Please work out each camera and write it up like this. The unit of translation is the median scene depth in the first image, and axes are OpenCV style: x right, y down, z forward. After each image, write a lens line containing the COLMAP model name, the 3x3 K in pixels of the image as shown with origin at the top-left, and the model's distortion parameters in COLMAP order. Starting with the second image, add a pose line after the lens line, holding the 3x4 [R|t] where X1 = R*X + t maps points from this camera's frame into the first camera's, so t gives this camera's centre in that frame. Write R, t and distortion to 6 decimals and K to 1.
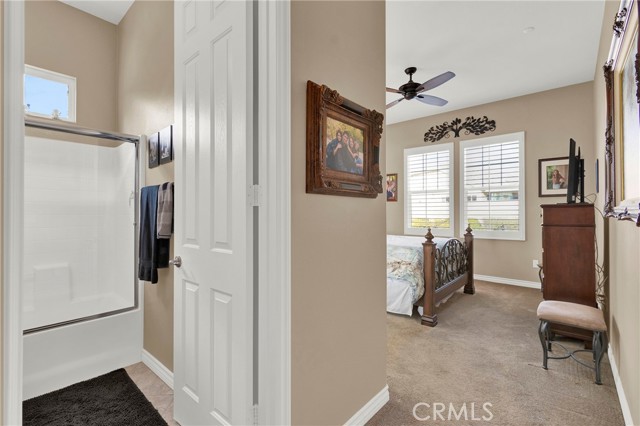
lens RADIAL K [[285.6, 0, 323.5], [0, 285.6, 211.4], [0, 0, 1]] dist [0.000885, 0.000459]
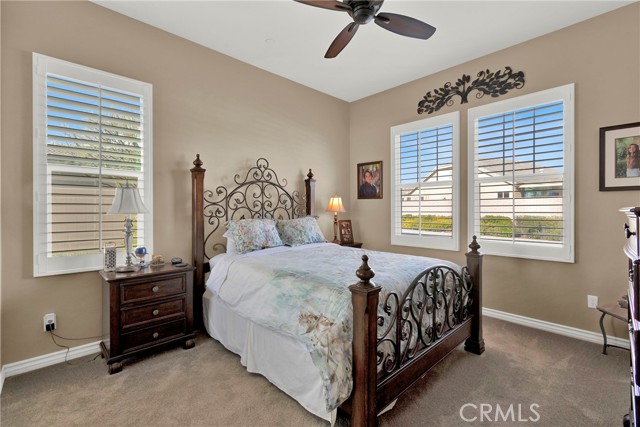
lens RADIAL K [[285.6, 0, 323.5], [0, 285.6, 211.9], [0, 0, 1]] dist [0.000885, 0.000459]
pose [[0.995847, 0.000872, -0.091035, 0.211929], [-0.000275, 0.999978, 0.006576, -0.009850], [0.091039, -0.006524, 0.995826, 0.319742]]
